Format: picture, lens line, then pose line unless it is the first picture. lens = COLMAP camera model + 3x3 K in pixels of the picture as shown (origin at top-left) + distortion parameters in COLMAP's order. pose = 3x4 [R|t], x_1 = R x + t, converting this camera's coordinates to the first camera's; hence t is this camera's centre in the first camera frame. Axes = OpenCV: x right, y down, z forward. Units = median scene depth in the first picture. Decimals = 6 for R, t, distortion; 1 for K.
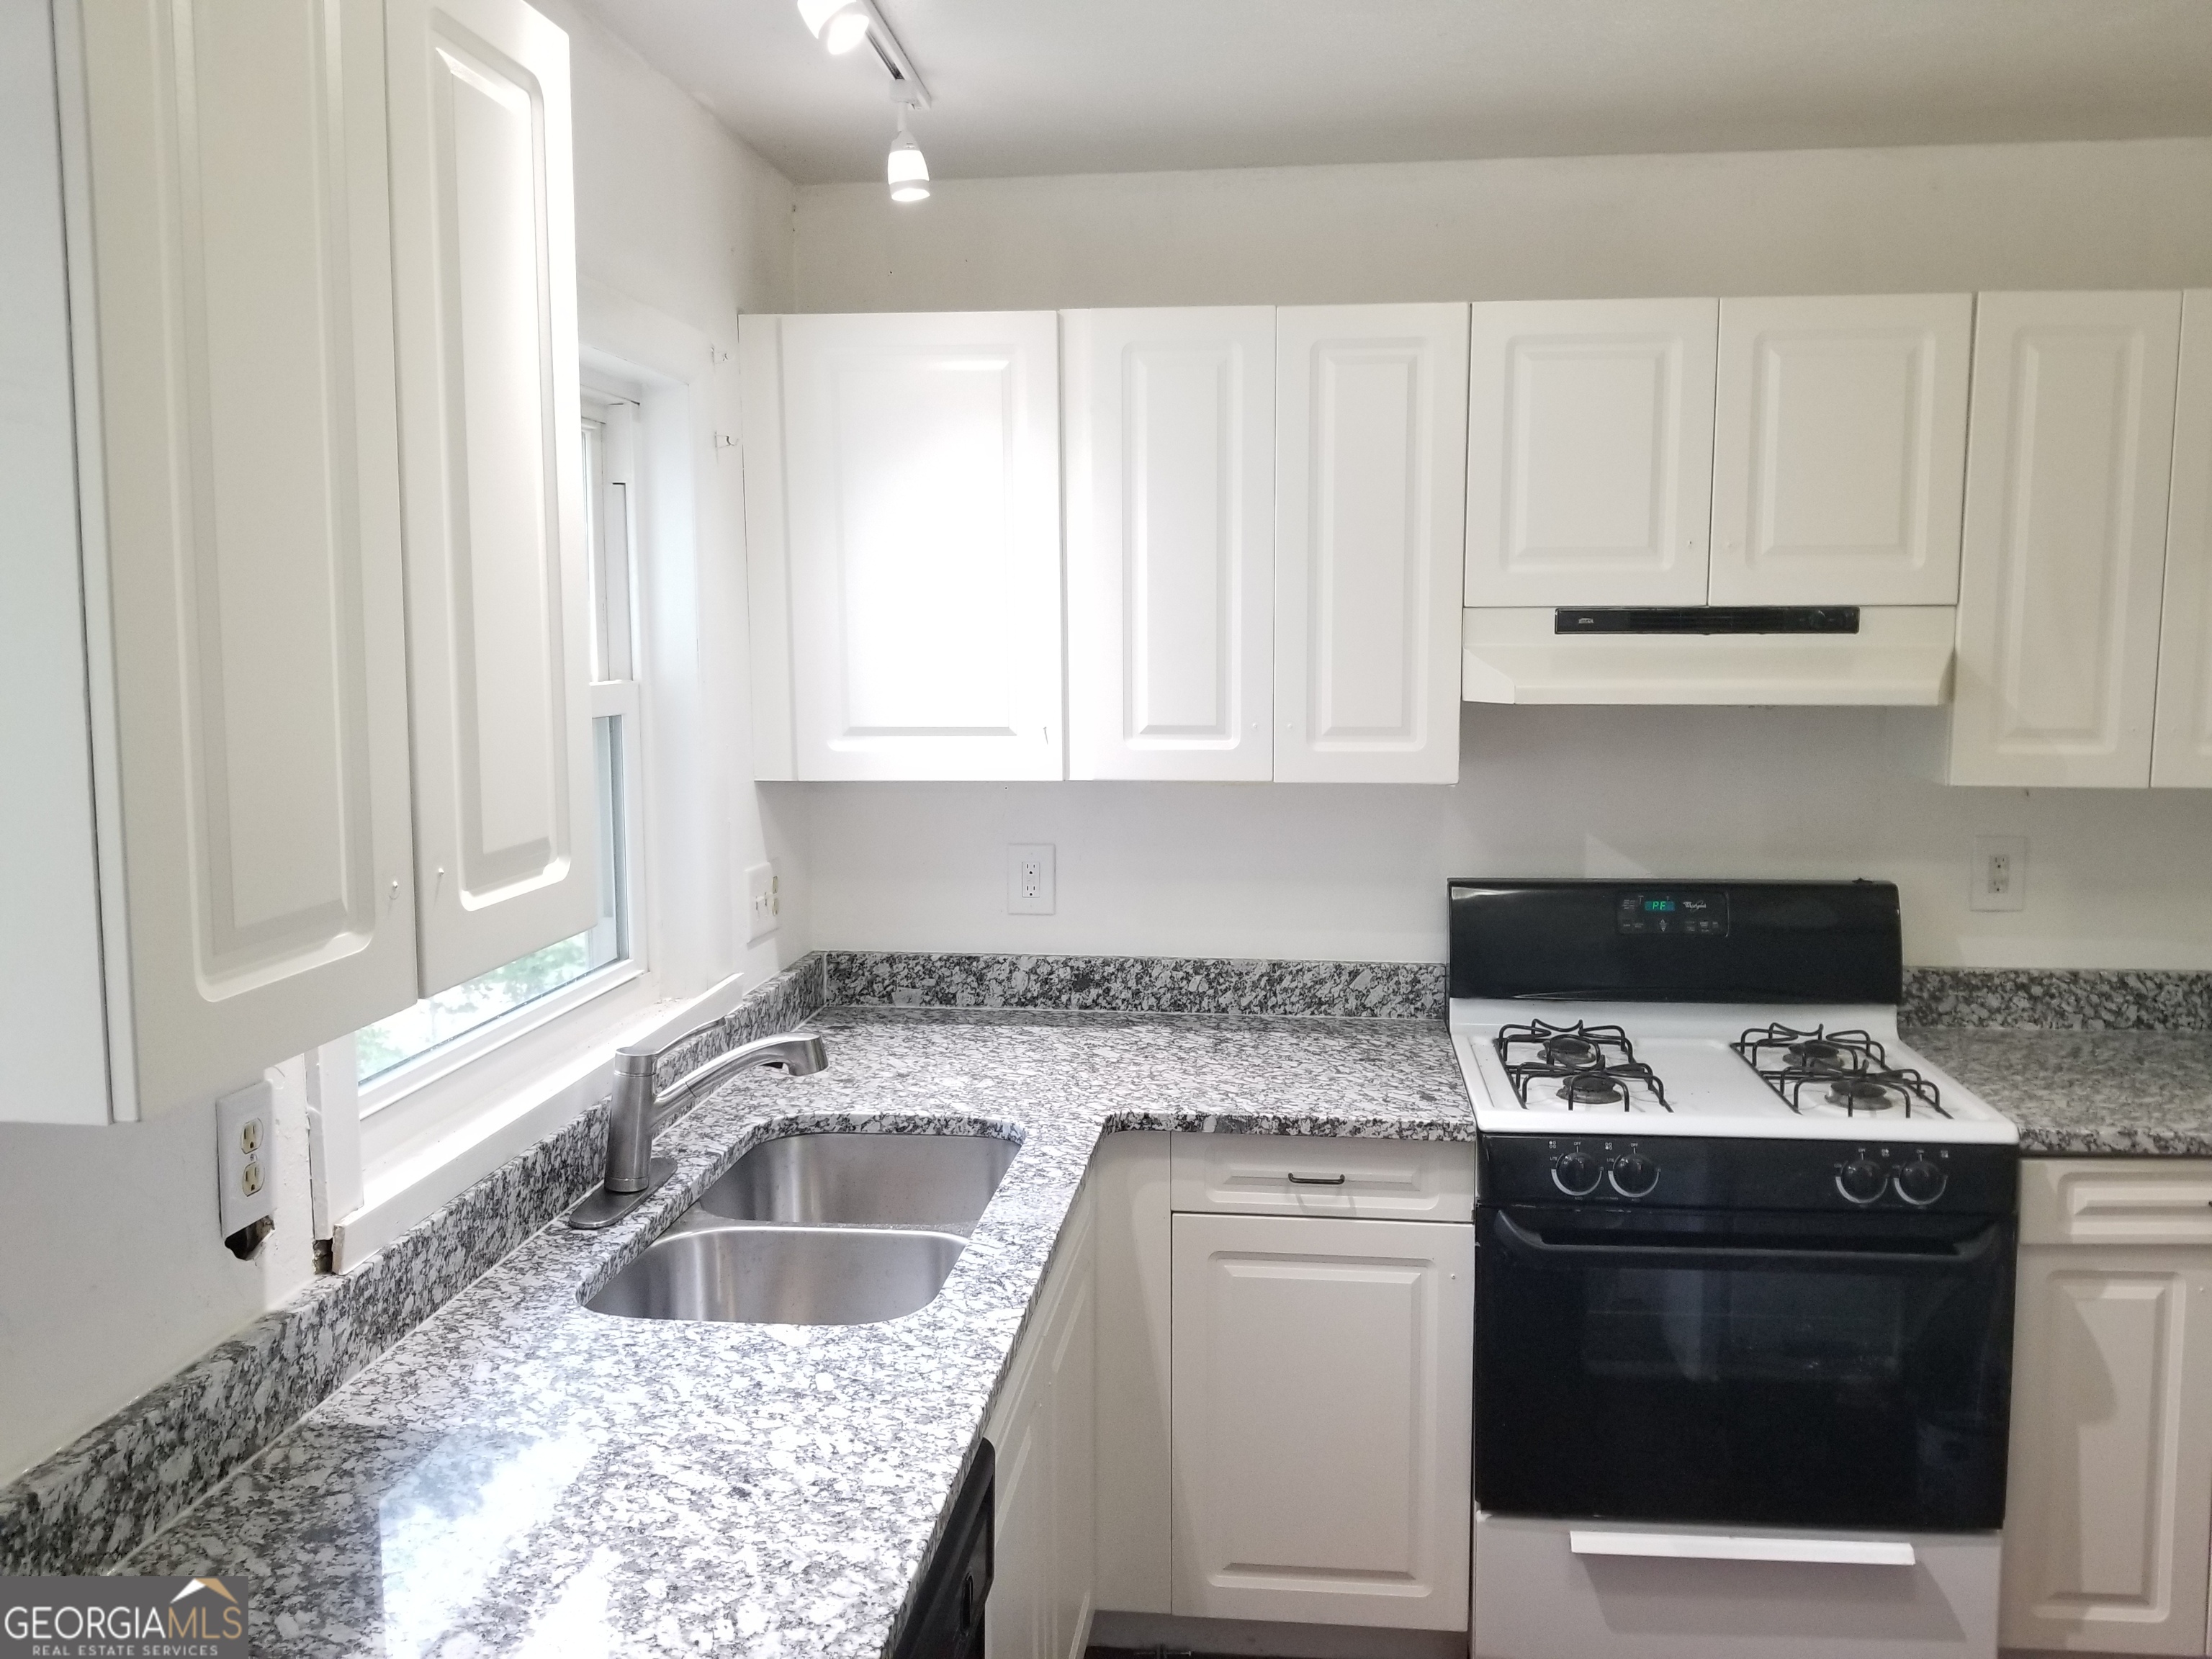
lens RADIAL K [[1718.2, 0, 1106.0], [0, 1718.2, 829.5], [0, 0, 1]] dist [-0.000439, 0.007946]
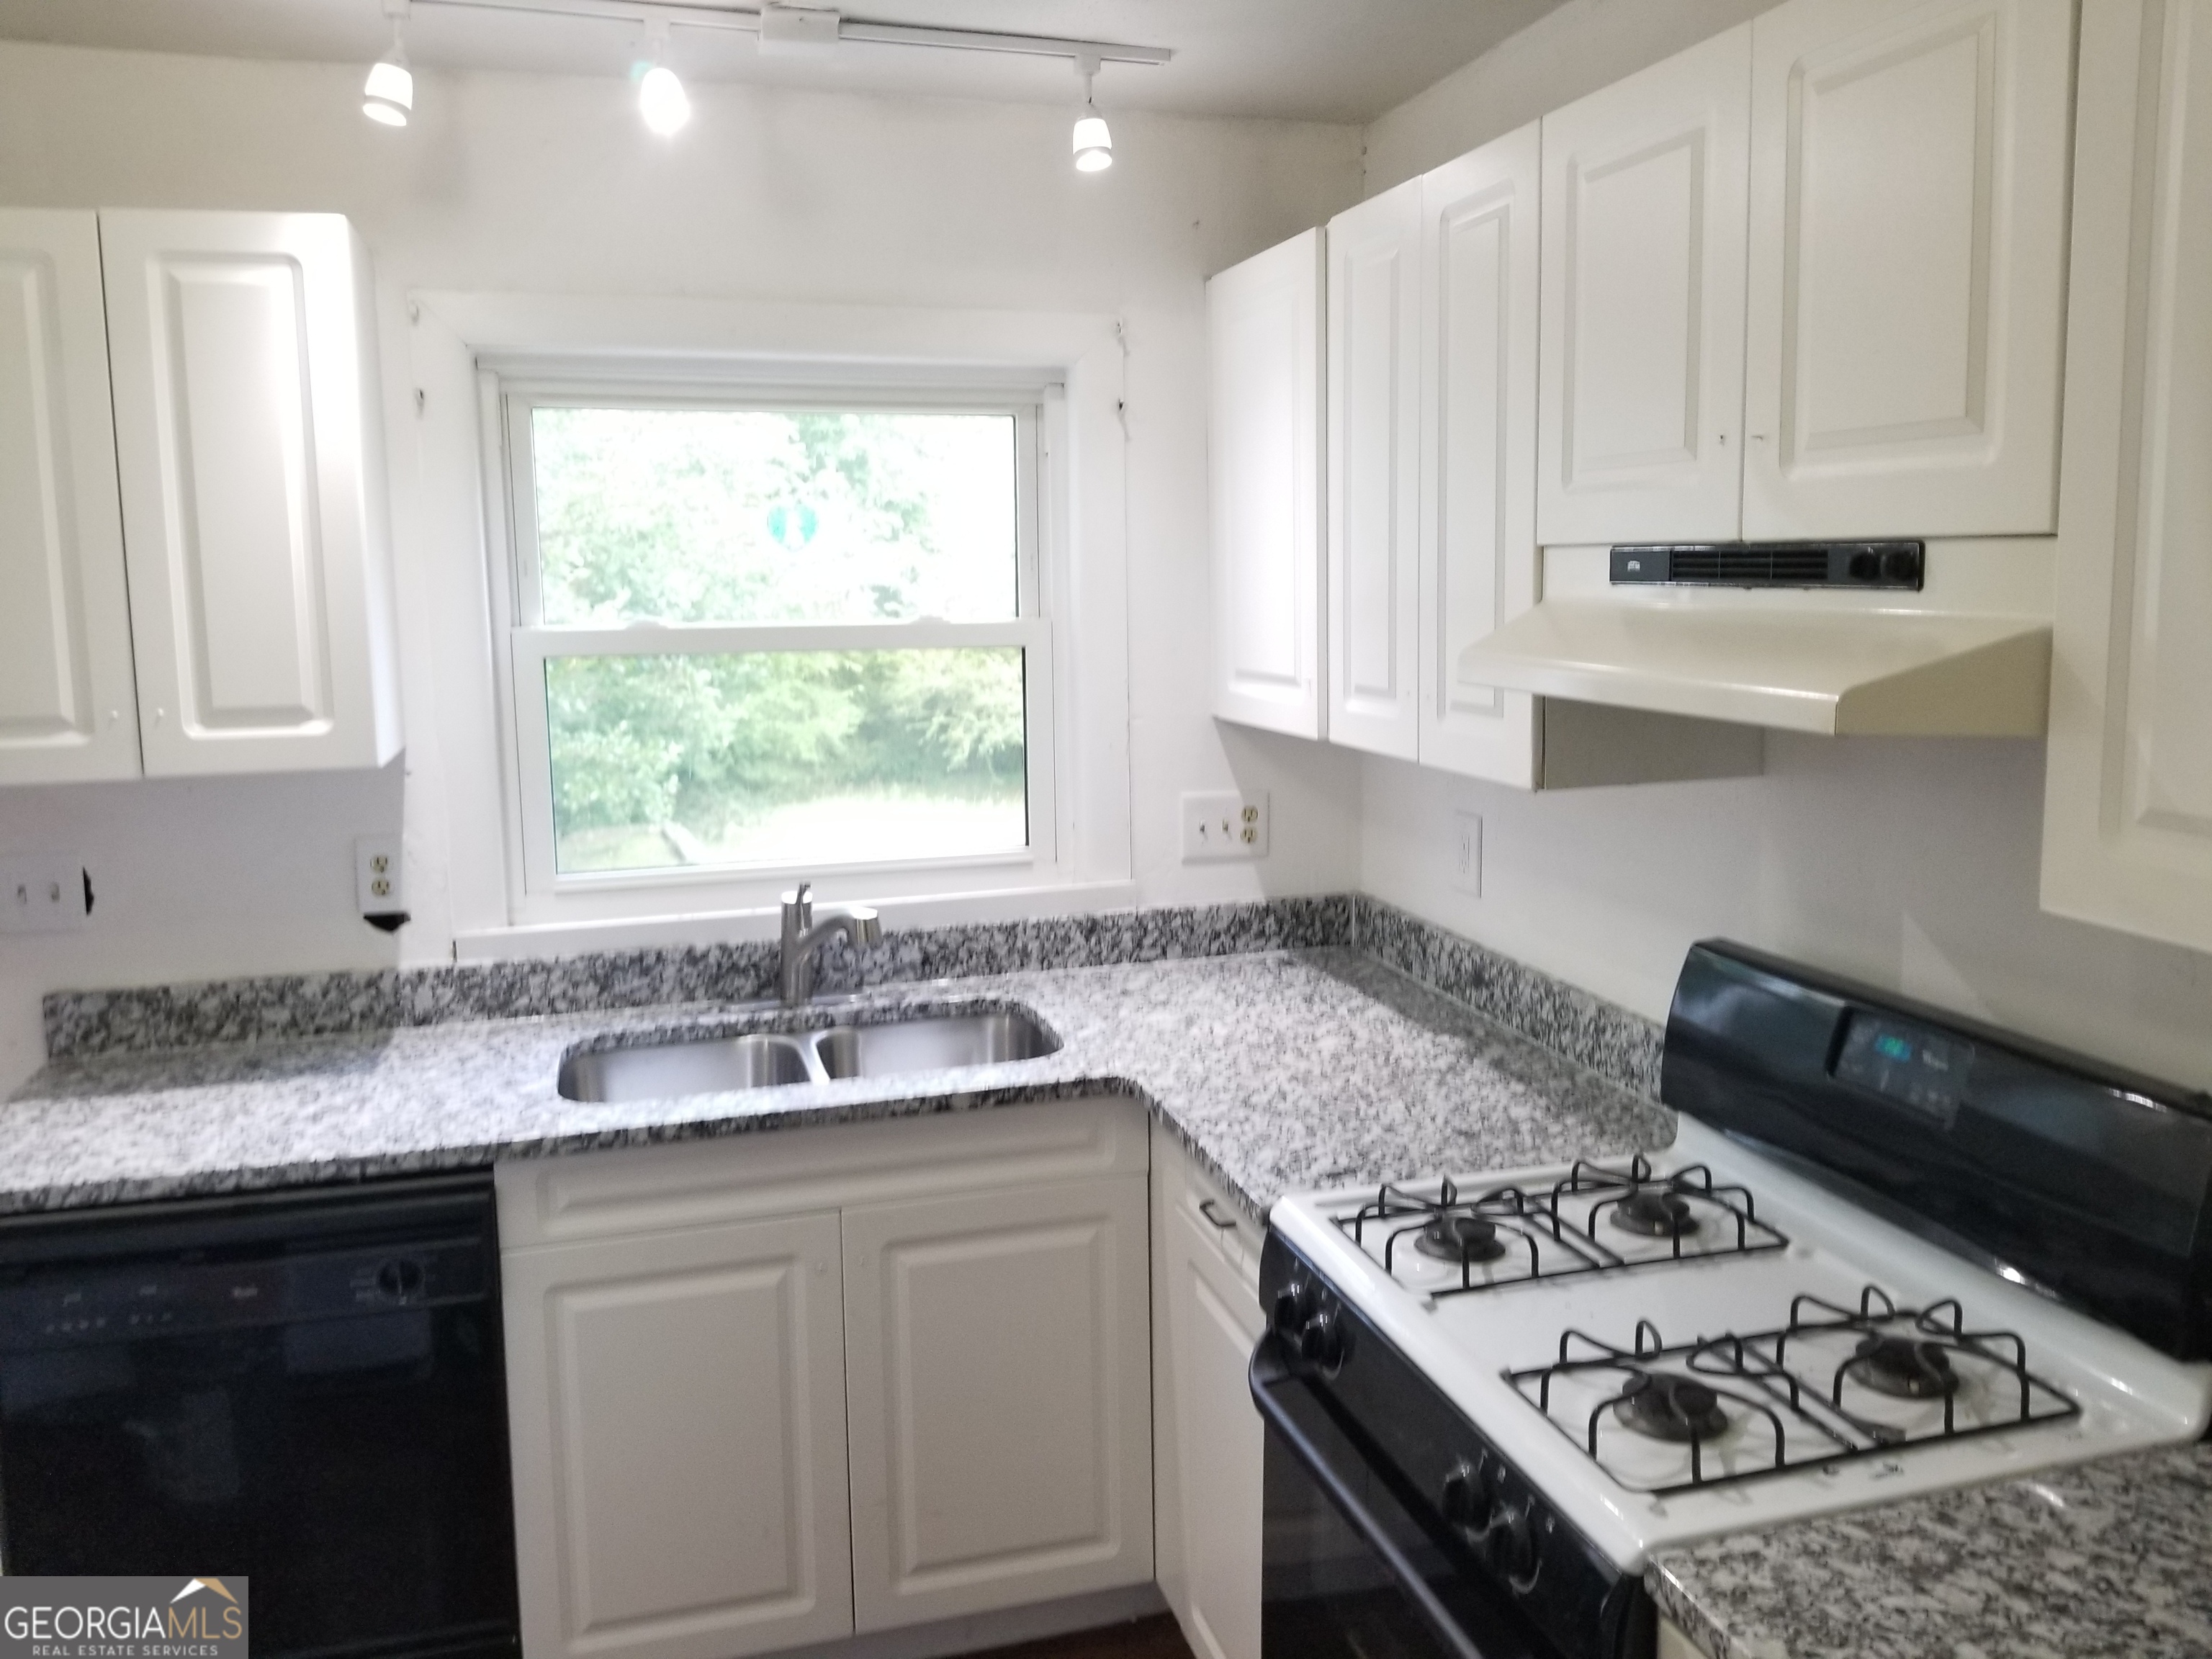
lens RADIAL K [[1734.4, 0, 1106.0], [0, 1734.4, 829.5], [0, 0, 1]] dist [0.044508, -0.002812]
pose [[0.380977, 0.143031, -0.913454, 1.291243], [-0.099161, 0.988584, 0.113438, -0.121712], [0.919252, 0.047361, 0.390811, 0.884080]]
